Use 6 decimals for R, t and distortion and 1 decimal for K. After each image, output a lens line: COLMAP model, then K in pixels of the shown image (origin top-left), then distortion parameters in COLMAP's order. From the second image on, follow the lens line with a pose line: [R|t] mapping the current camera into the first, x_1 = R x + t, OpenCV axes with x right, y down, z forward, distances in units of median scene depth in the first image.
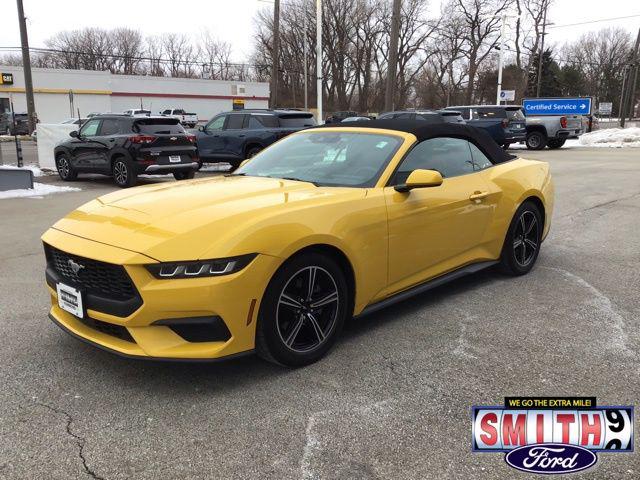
lens RADIAL K [[577.0, 0, 322.2], [0, 577.0, 237.1], [0, 0, 1]] dist [0.108181, -0.180945]
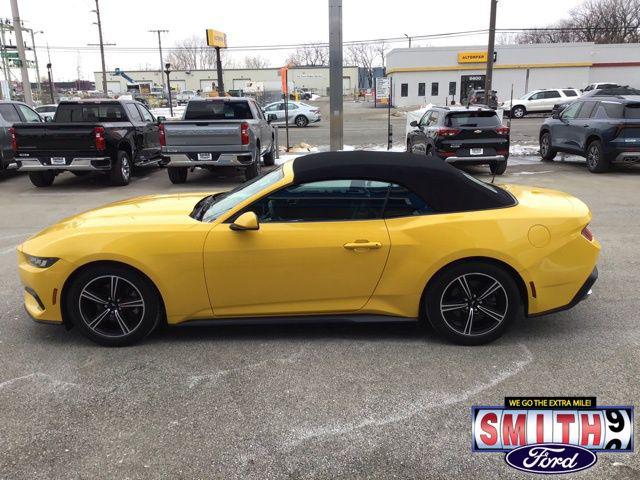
lens RADIAL K [[577.0, 0, 322.2], [0, 577.0, 237.1], [0, 0, 1]] dist [0.108181, -0.180945]
pose [[0.673011, 0.171307, -0.719520, 0.330066], [-0.132276, 0.985002, 0.110788, -0.065563], [0.727708, 0.020613, 0.685577, 0.111739]]
